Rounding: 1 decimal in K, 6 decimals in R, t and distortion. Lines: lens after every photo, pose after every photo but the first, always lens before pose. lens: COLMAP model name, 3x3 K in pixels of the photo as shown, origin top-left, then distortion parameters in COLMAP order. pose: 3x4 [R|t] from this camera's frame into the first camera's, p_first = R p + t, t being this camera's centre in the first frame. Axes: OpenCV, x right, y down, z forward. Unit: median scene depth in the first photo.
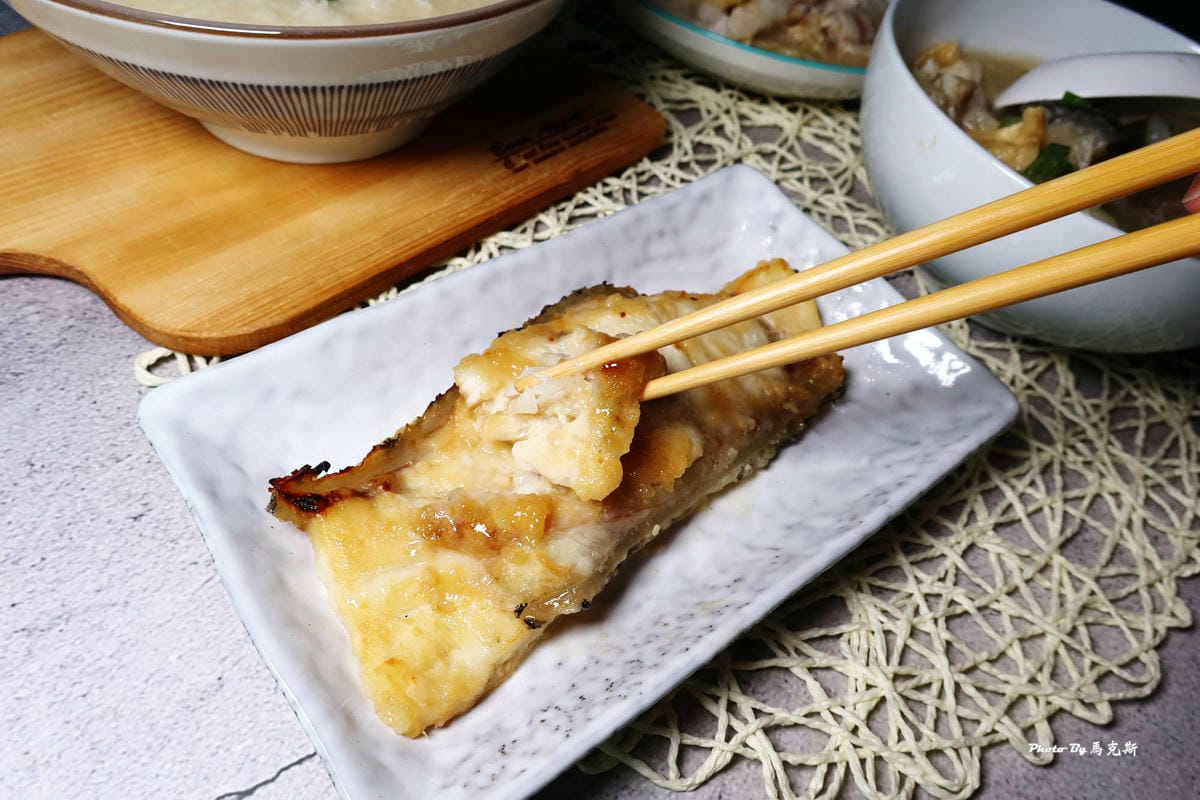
lens RADIAL K [[800.7, 0, 590.8], [0, 800.7, 392.0], [0, 0, 1]] dist [-0.025784, 0.000473]
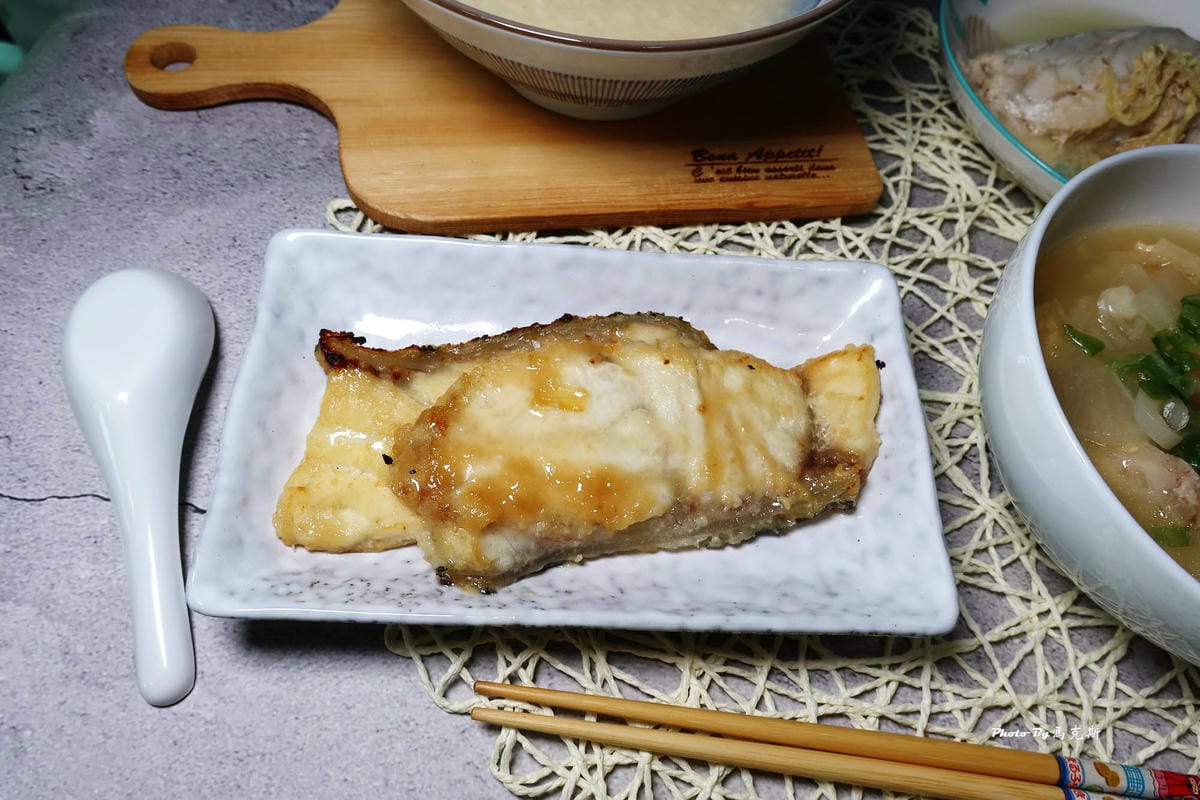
lens RADIAL K [[800.7, 0, 590.8], [0, 800.7, 392.0], [0, 0, 1]] dist [-0.025784, 0.000473]
pose [[0.797808, 0.487805, -0.354328, 0.339542], [-0.457224, 0.872597, 0.171818, -0.163039], [0.392999, 0.024930, 0.919201, -0.032703]]
